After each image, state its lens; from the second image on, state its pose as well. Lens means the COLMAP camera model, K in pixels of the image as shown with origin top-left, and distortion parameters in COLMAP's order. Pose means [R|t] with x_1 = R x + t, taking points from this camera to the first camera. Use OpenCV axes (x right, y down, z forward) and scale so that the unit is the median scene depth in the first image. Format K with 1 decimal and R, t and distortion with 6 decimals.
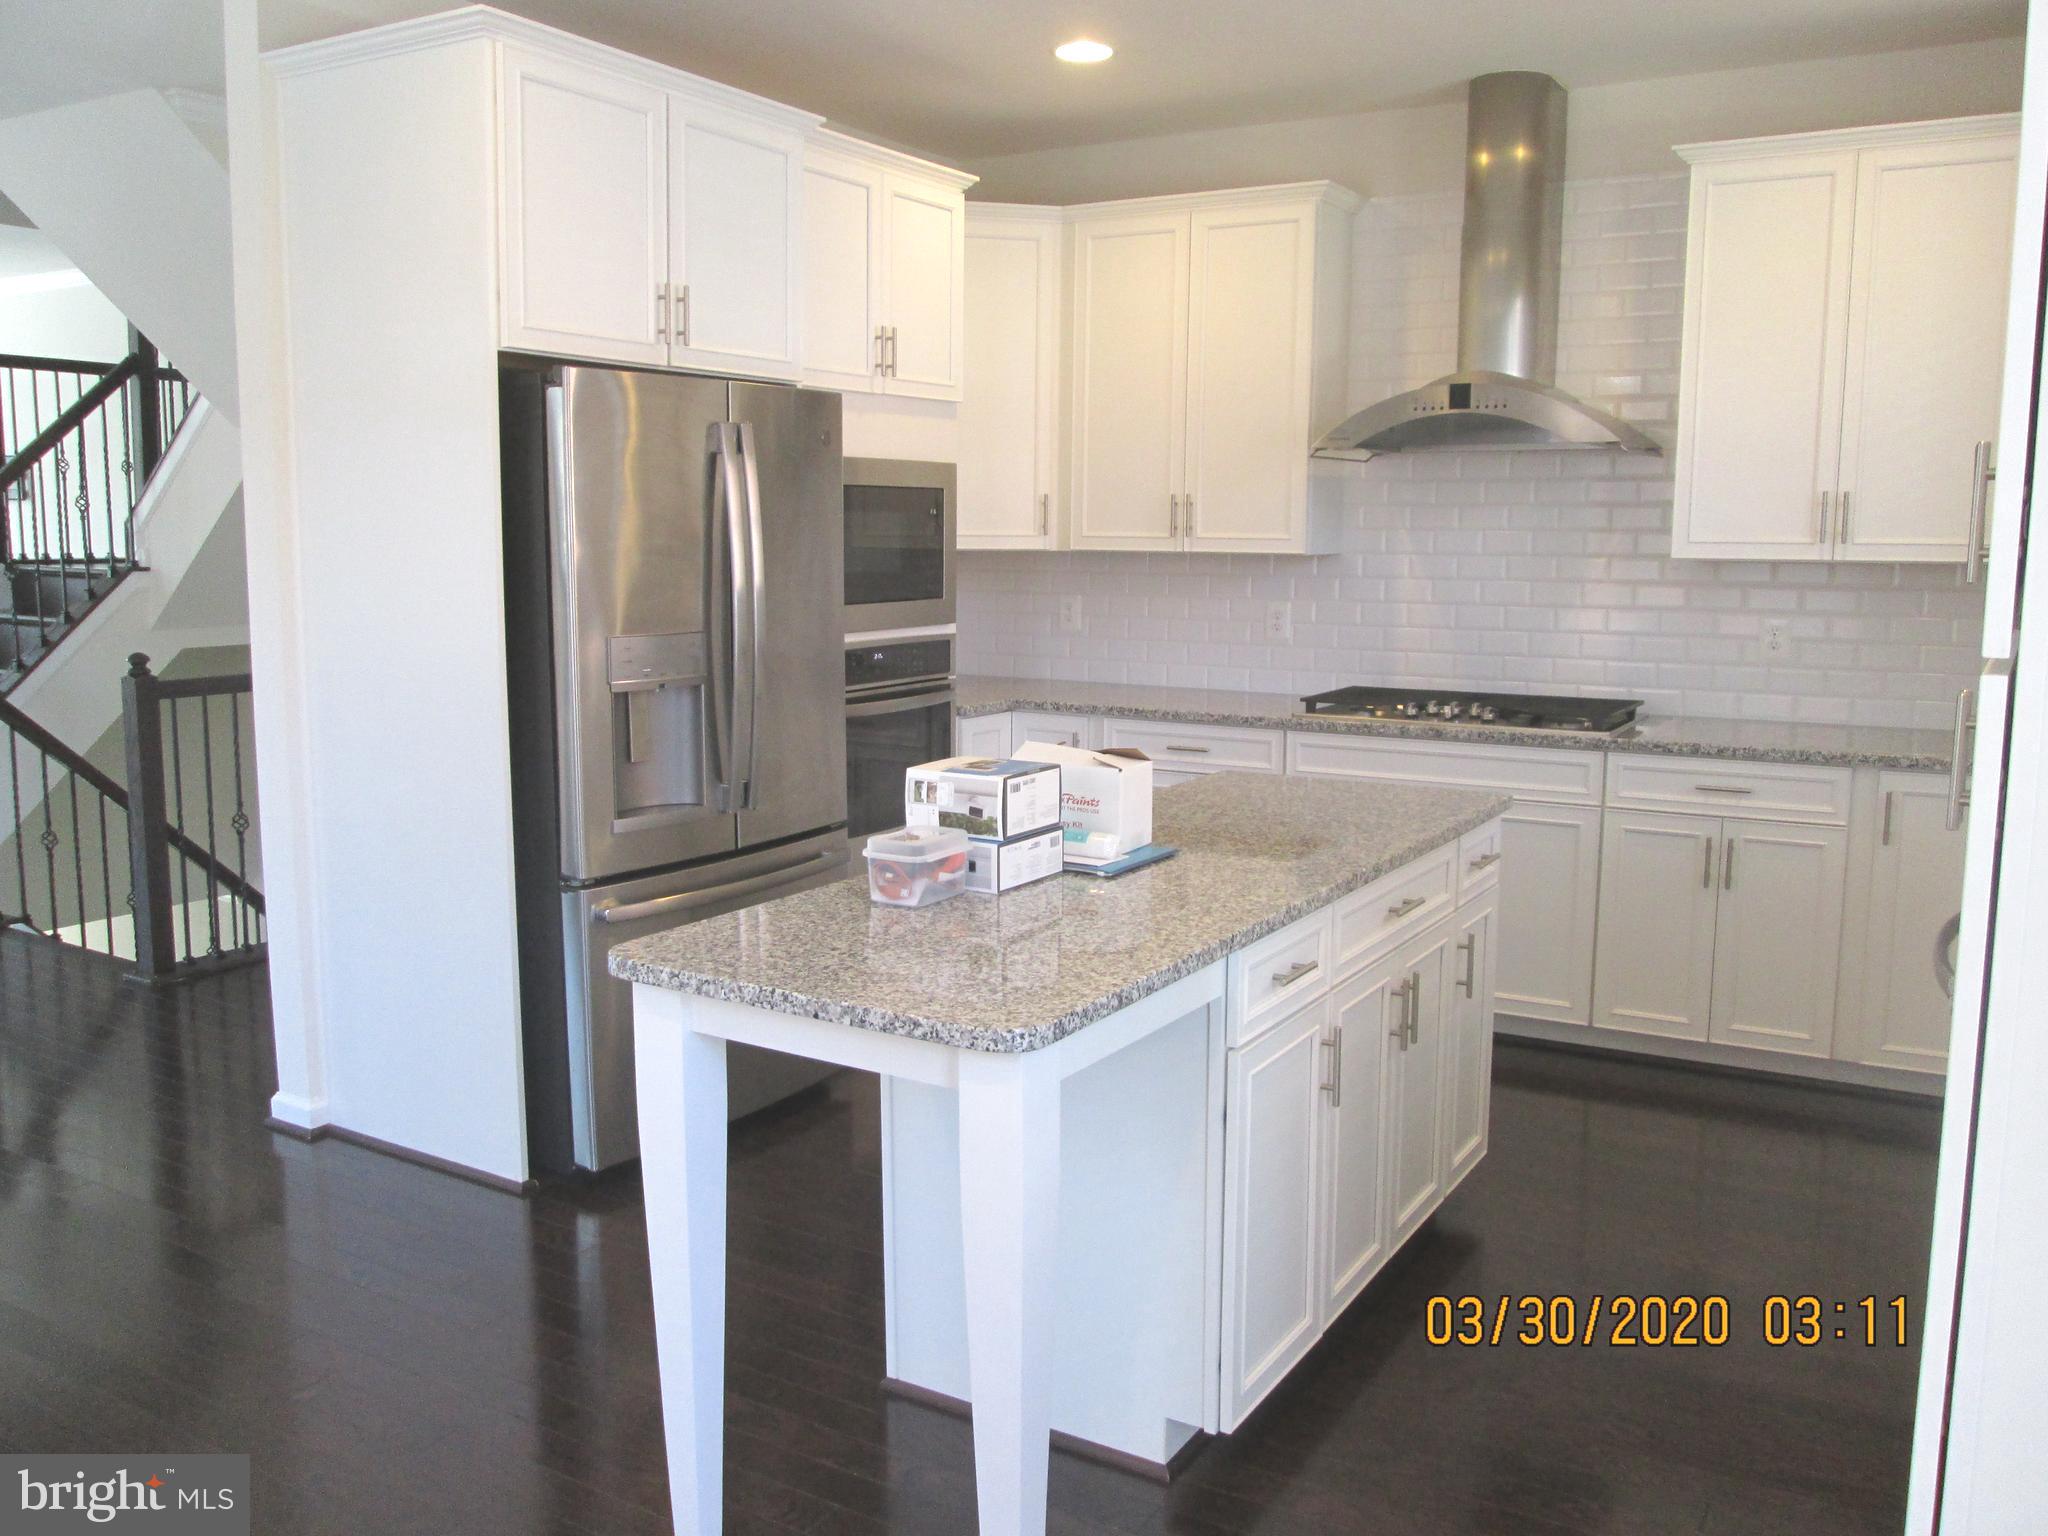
lens RADIAL K [[1712.3, 0, 1024.0], [0, 1712.3, 768.0], [0, 0, 1]] dist [-0.071769, 0.023895]
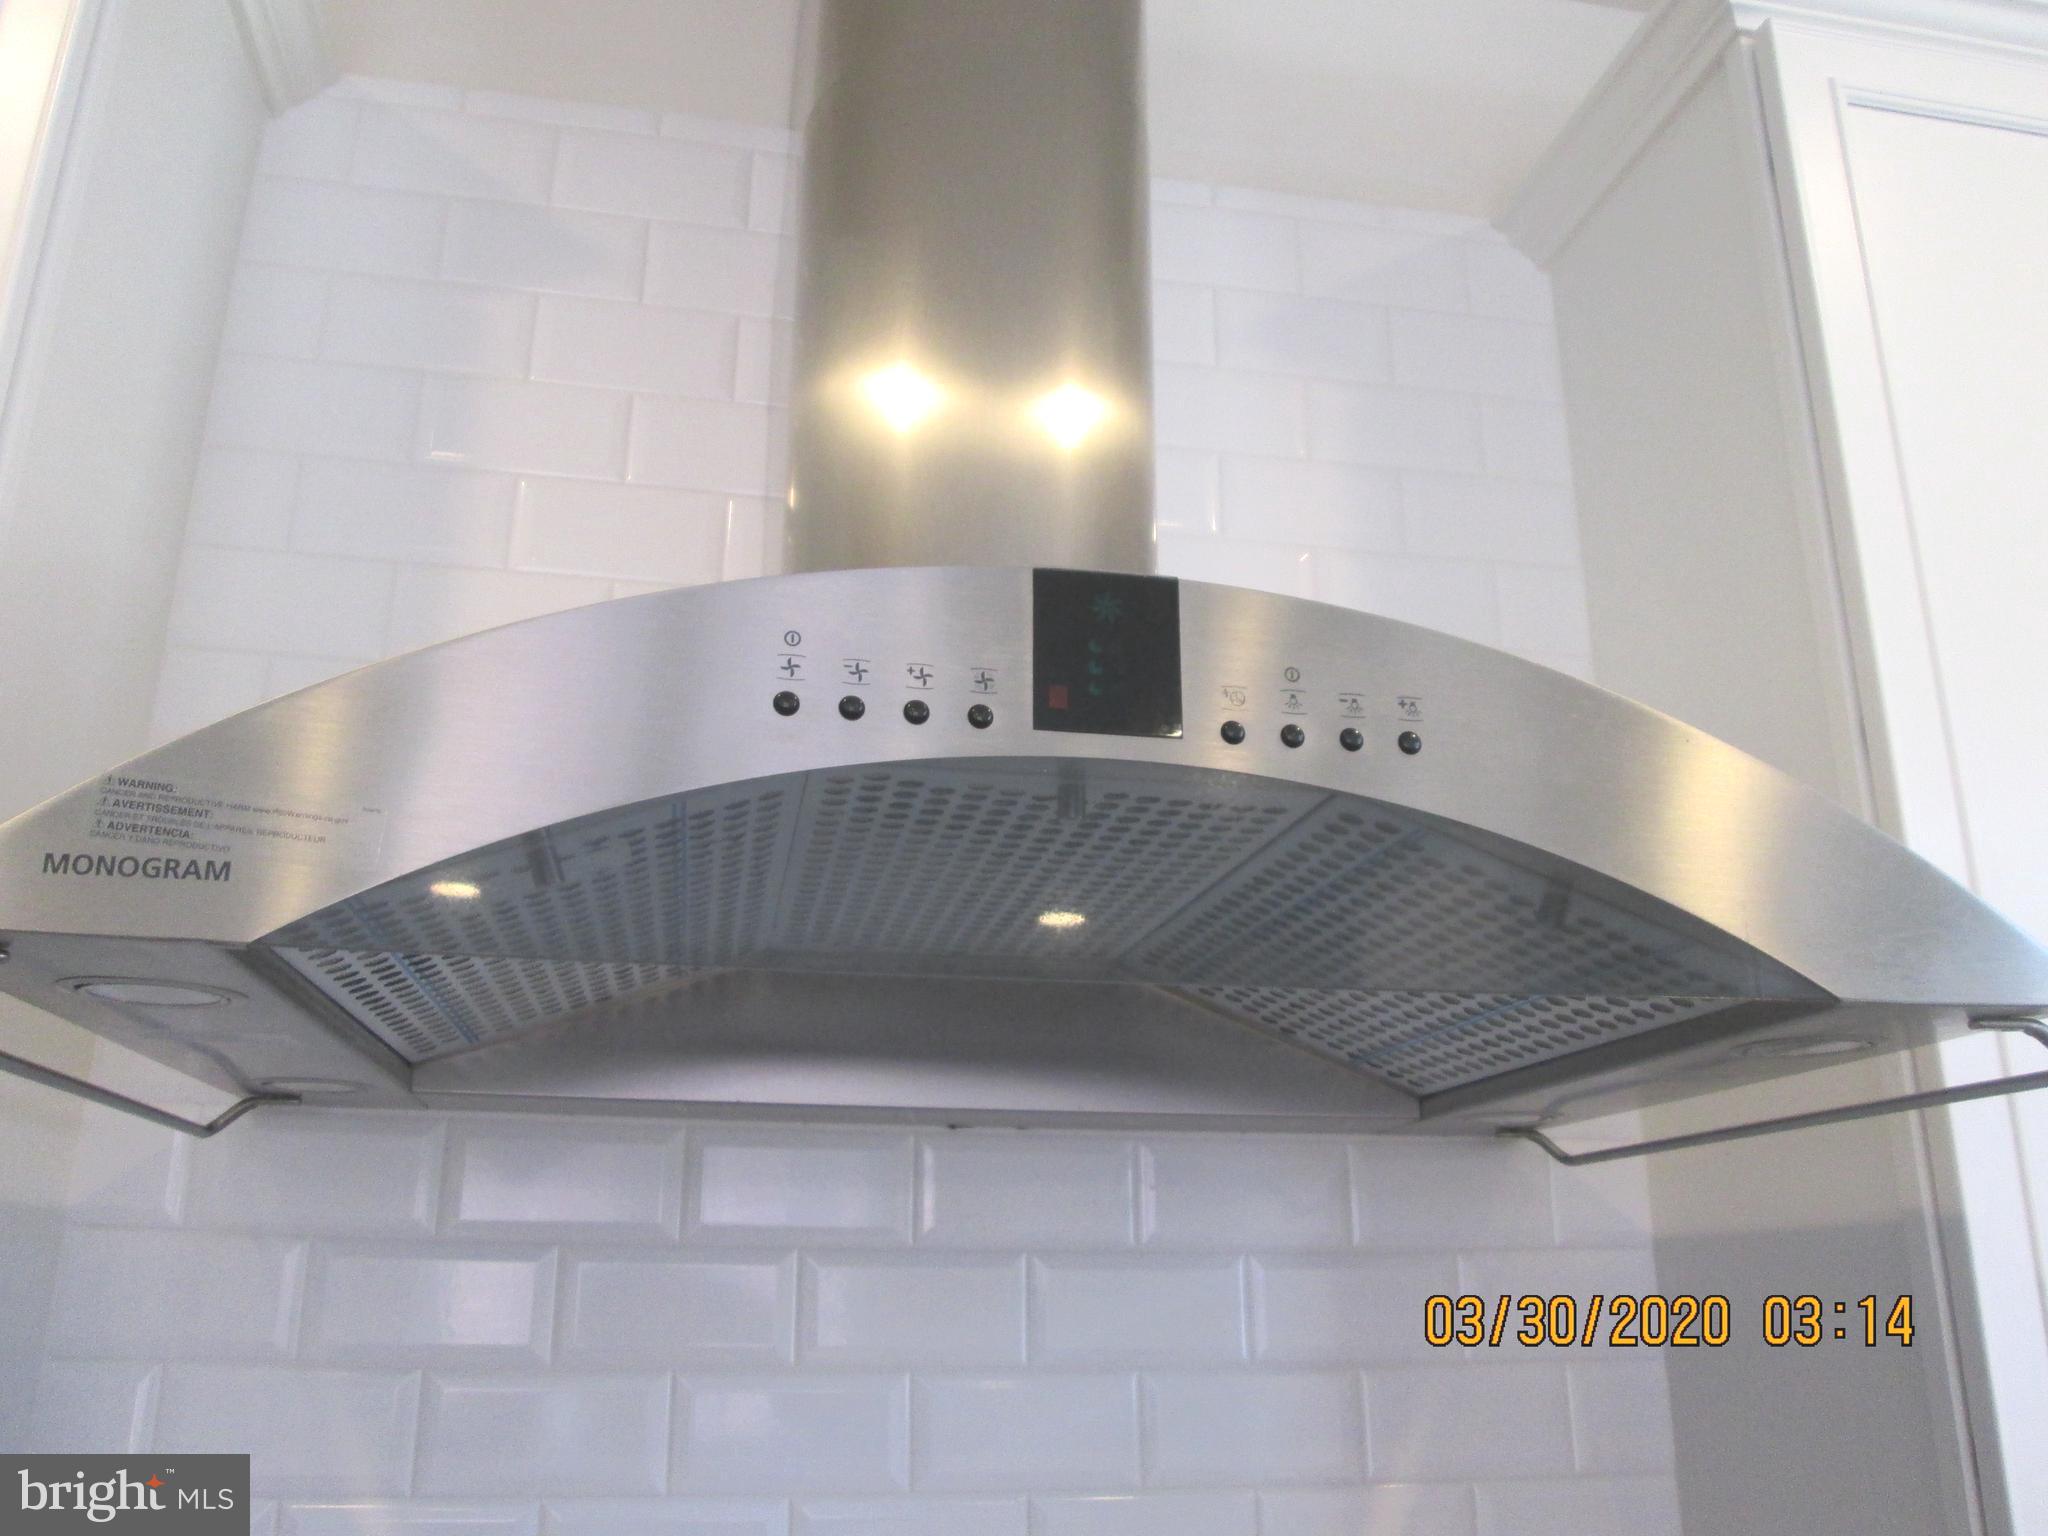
lens RADIAL K [[1712.3, 0, 1024.0], [0, 1712.3, 768.0], [0, 0, 1]] dist [-0.071769, 0.023895]
pose [[0.740838, 0.202370, 0.640473, 0.152731], [0.091776, 0.914093, -0.394983, -0.145786], [-0.665384, 0.351398, 0.658622, 0.868798]]
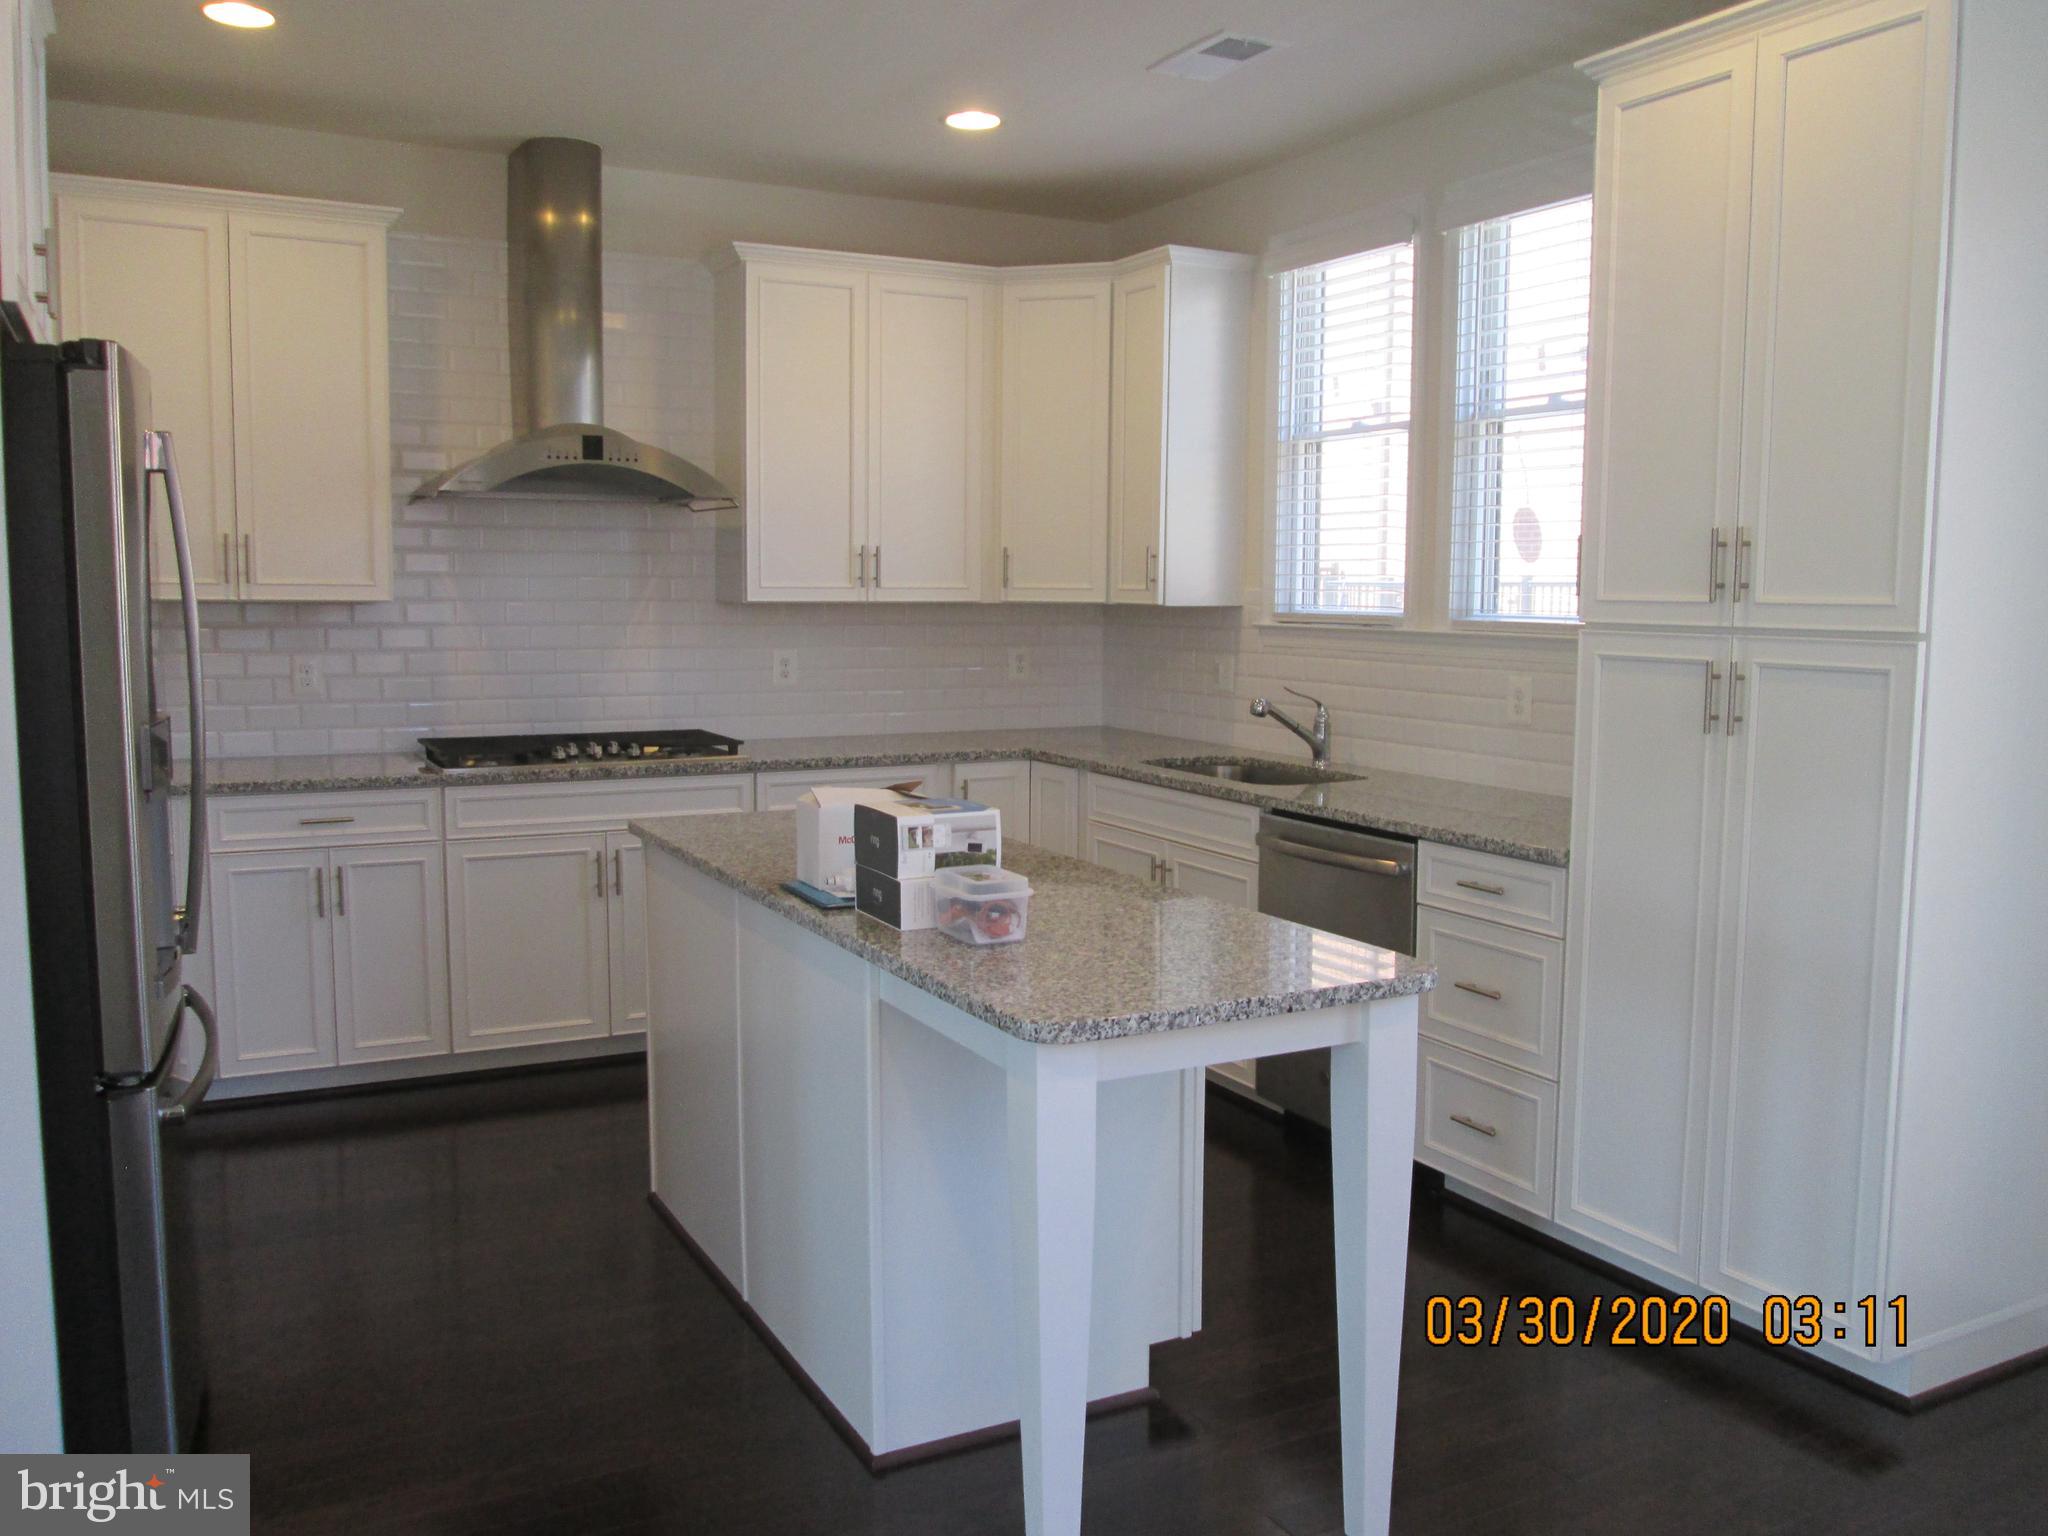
lens RADIAL K [[1639.1, 0, 968.5], [0, 1639.1, 752.6], [0, 0, 1]] dist [-0.044048, 0.002027]
pose [[0.525493, -0.084512, 0.846590, -0.460236], [0.108093, 0.993623, 0.032094, -0.038947], [-0.843903, 0.074646, 0.531277, 0.276100]]
